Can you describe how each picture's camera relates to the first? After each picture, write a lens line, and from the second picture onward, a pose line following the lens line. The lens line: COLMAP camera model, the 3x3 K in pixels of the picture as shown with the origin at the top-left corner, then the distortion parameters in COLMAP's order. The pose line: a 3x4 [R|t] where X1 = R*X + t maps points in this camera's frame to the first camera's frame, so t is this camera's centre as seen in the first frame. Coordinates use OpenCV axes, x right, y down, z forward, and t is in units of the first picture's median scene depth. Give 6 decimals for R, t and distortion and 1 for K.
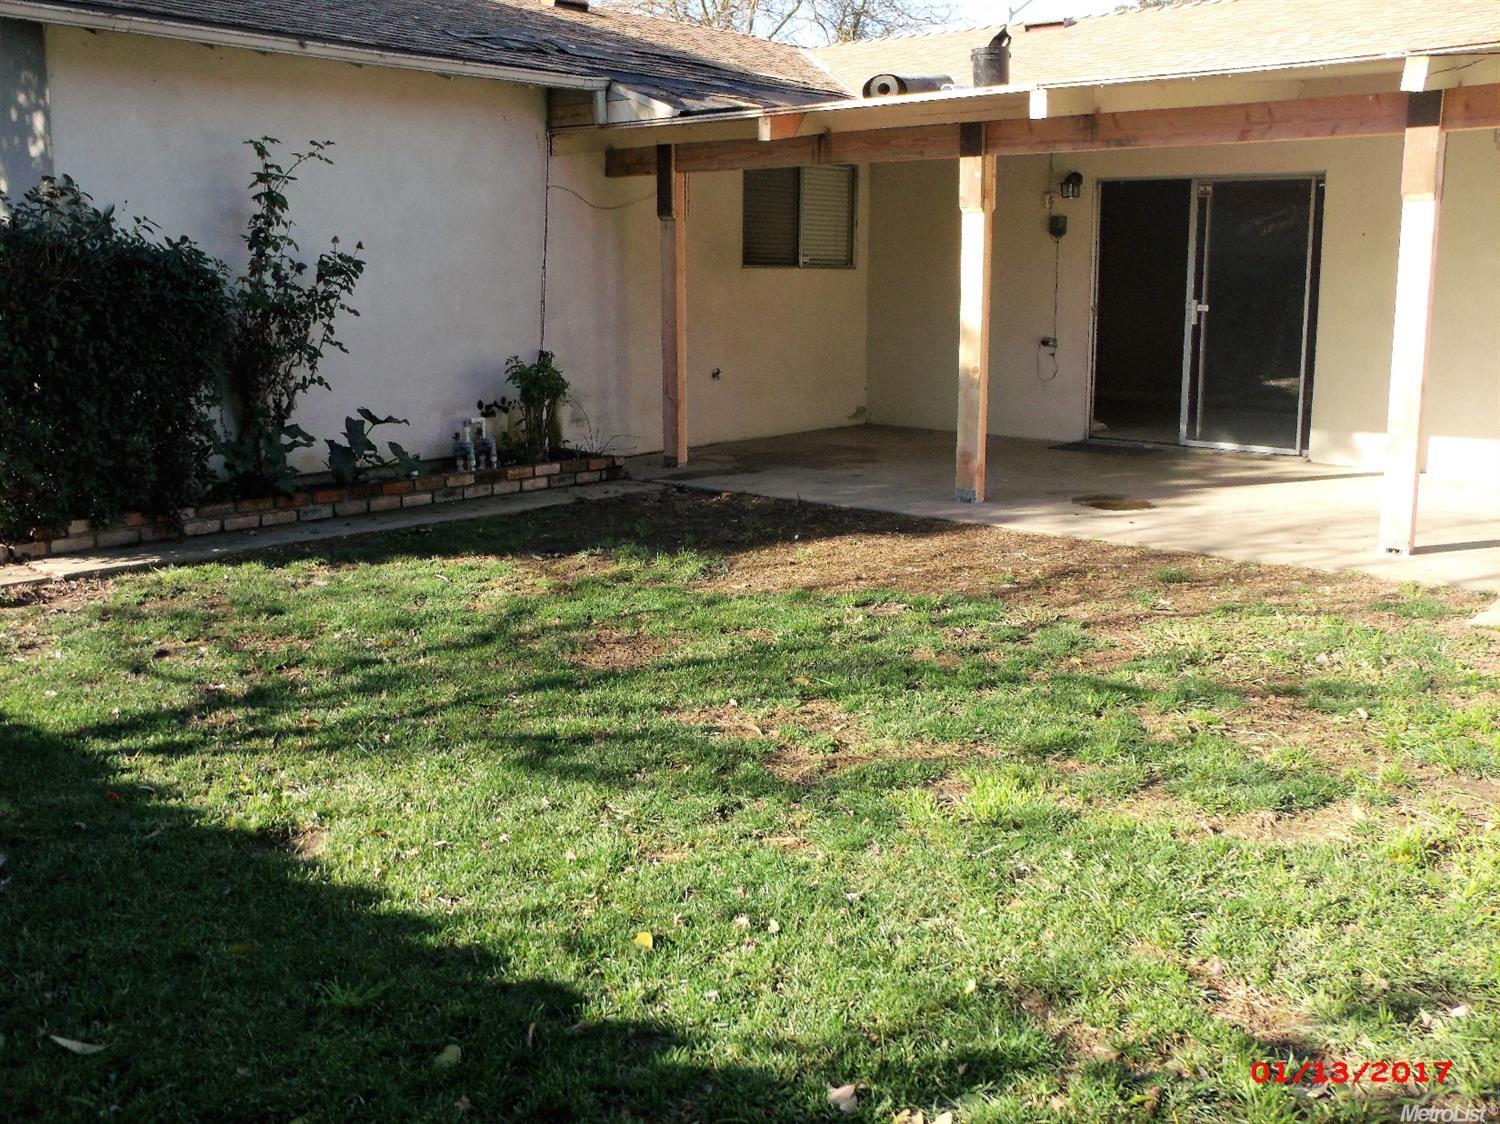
lens RADIAL K [[1446.2, 0, 744.8], [0, 1446.2, 519.1], [0, 0, 1]] dist [-0.154746, 0.238114]
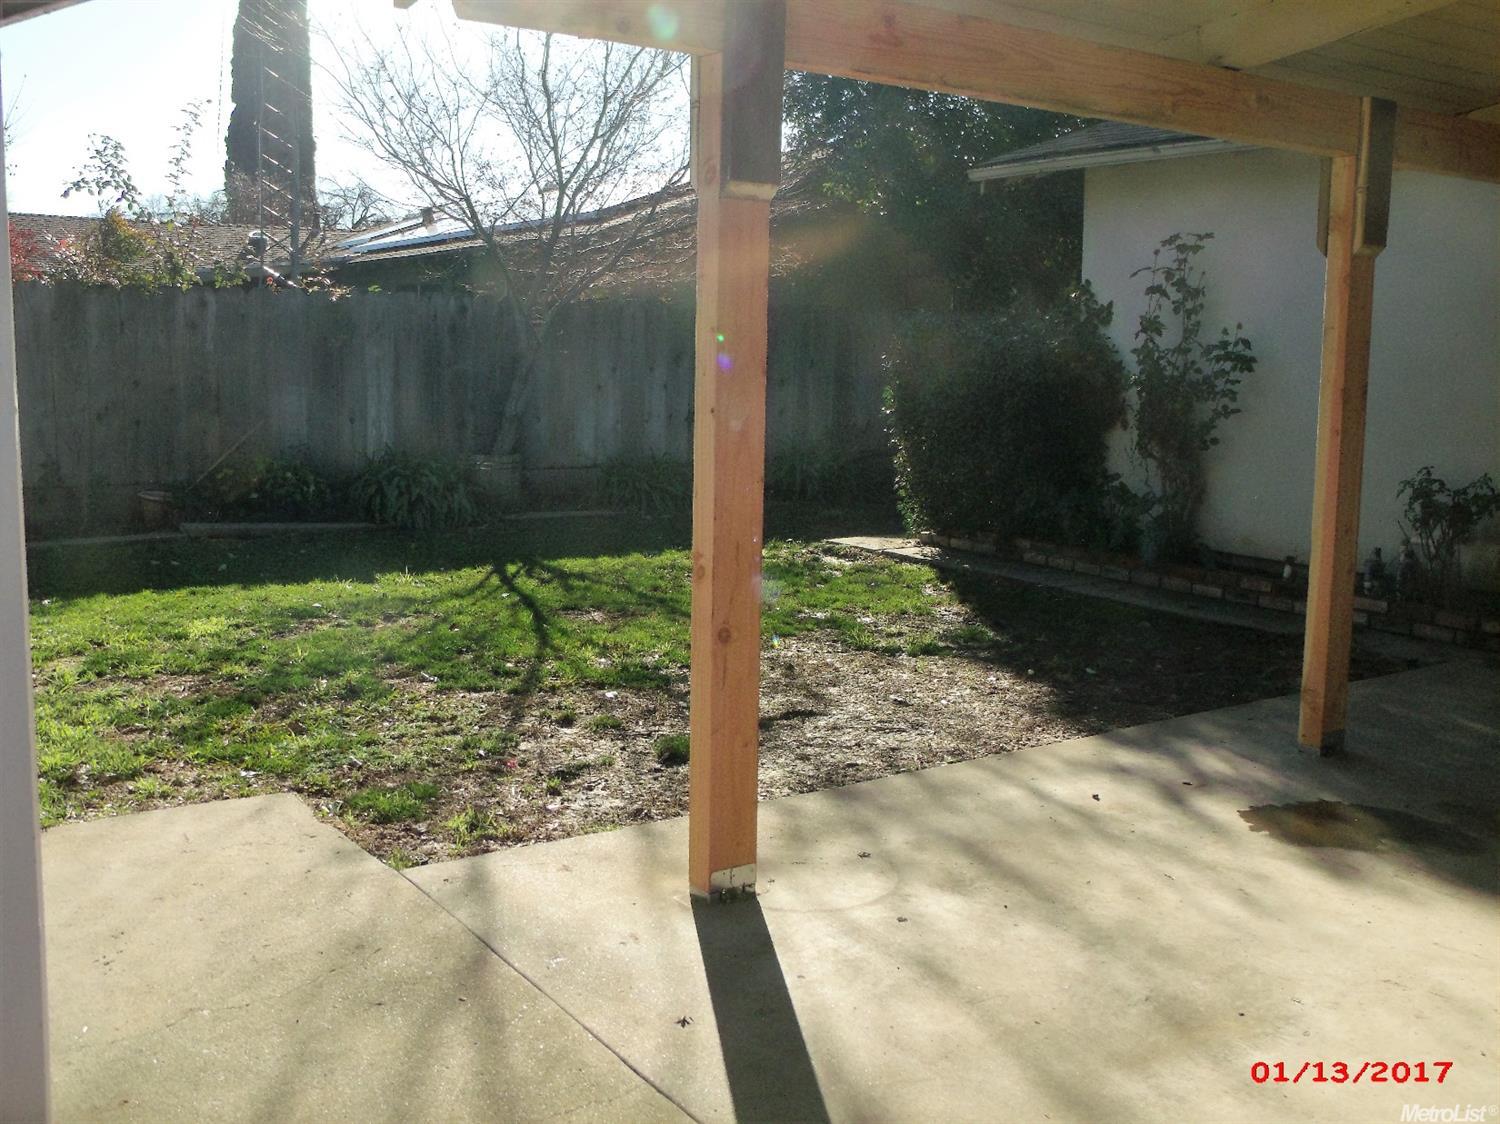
lens RADIAL K [[1446.2, 0, 744.8], [0, 1446.2, 519.1], [0, 0, 1]] dist [-0.154746, 0.238114]
pose [[-0.251663, 0.106422, -0.961946, 0.877165], [-0.177974, 0.971897, 0.154084, -0.173970], [0.951310, 0.209979, -0.225651, 1.028836]]
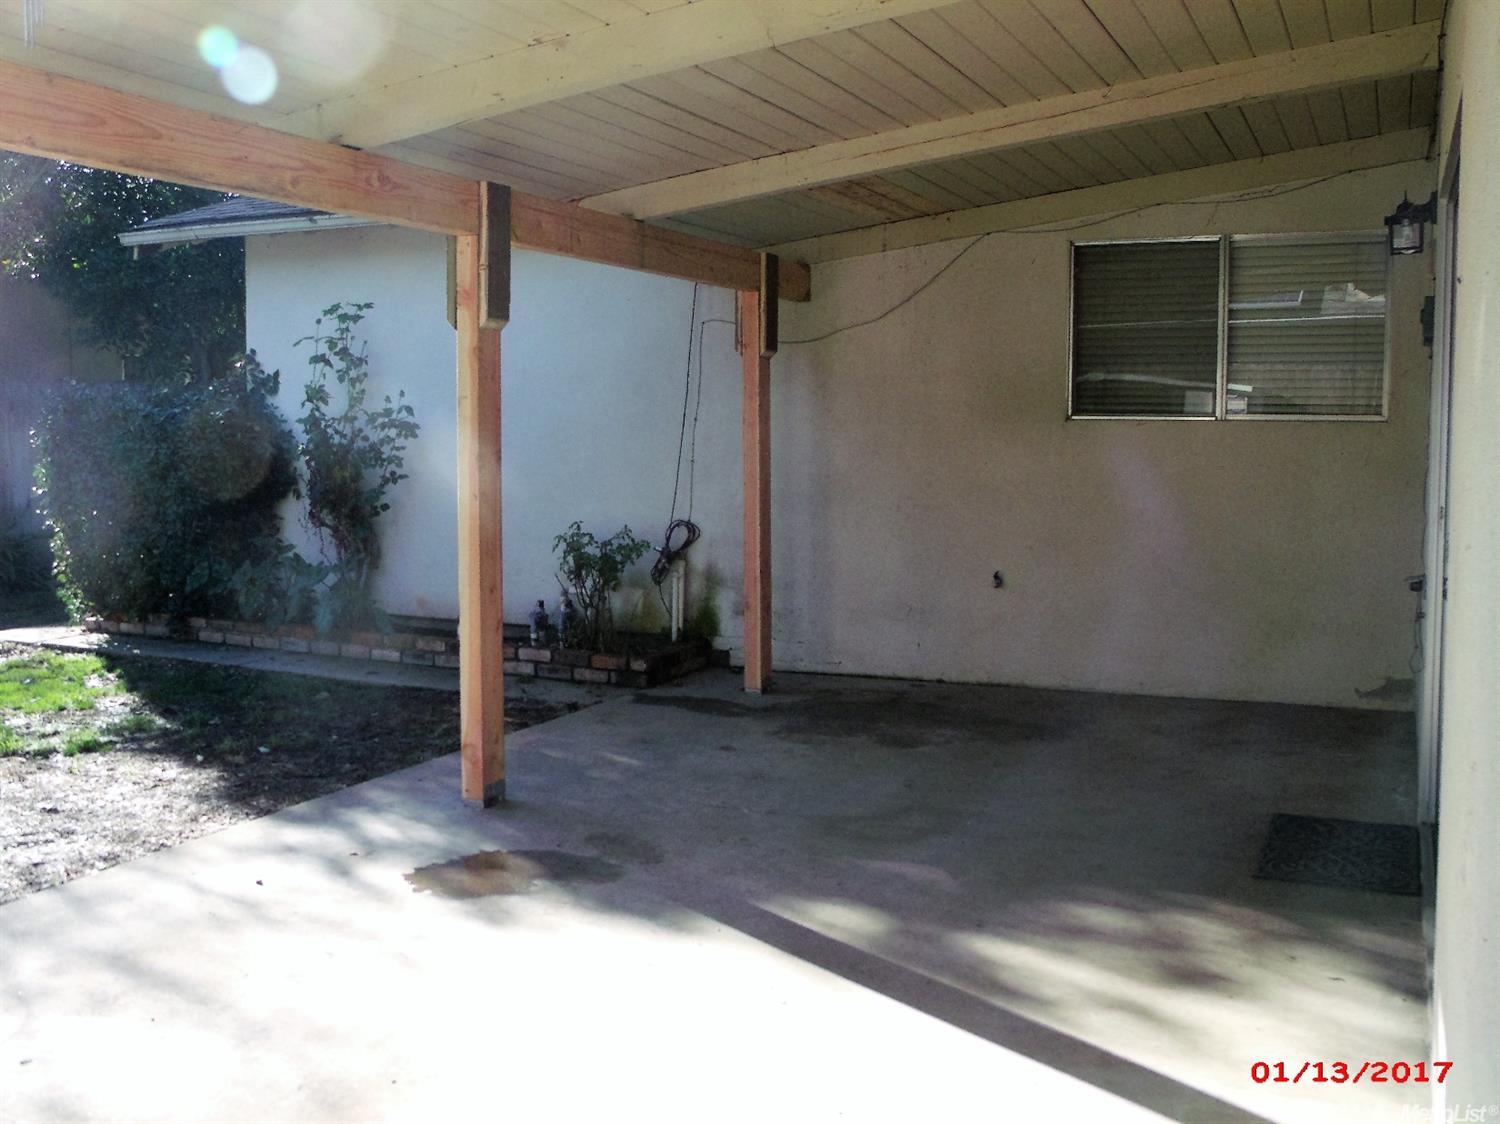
lens RADIAL K [[1446.2, 0, 744.8], [0, 1446.2, 519.1], [0, 0, 1]] dist [-0.154746, 0.238114]
pose [[0.282294, 0.062988, -0.957258, 0.877073], [-0.160734, 0.986842, 0.017534, -0.183539], [0.945767, 0.148914, 0.288704, 1.058178]]
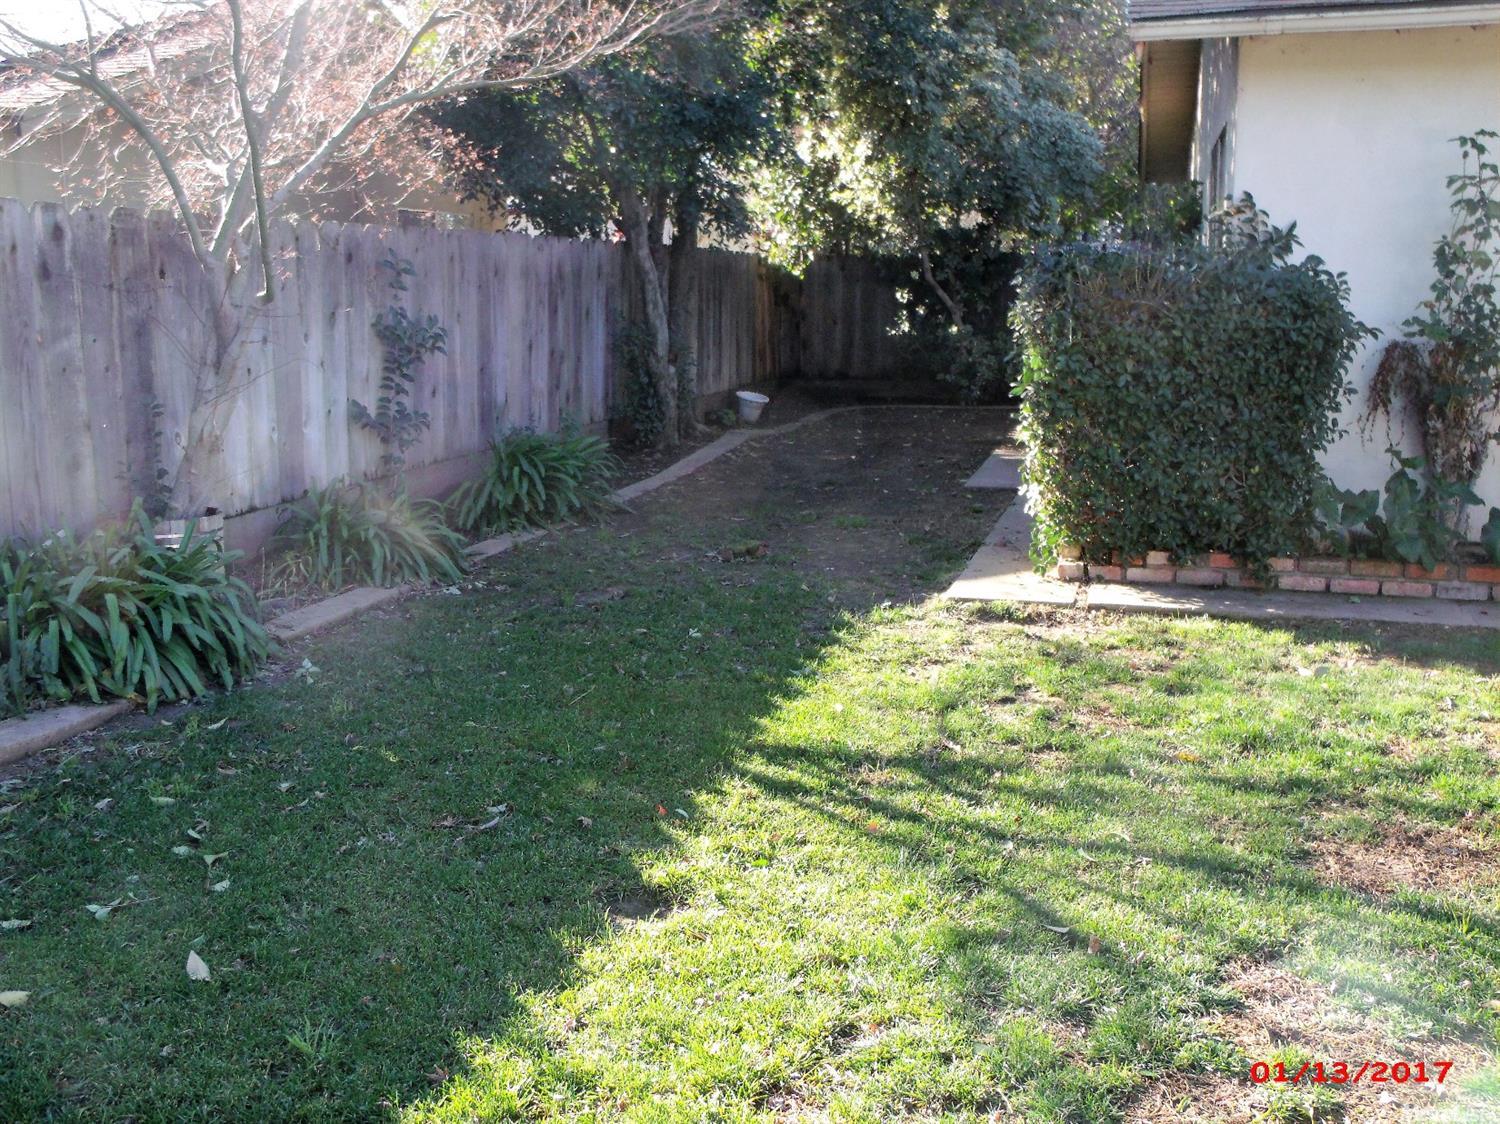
lens RADIAL K [[1446.2, 0, 744.8], [0, 1446.2, 519.1], [0, 0, 1]] dist [-0.154746, 0.238114]
pose [[0.432670, 0.137004, -0.891082, 0.250006], [-0.144399, 0.986157, 0.081508, -0.055091], [0.889913, 0.093405, 0.446464, 0.289588]]
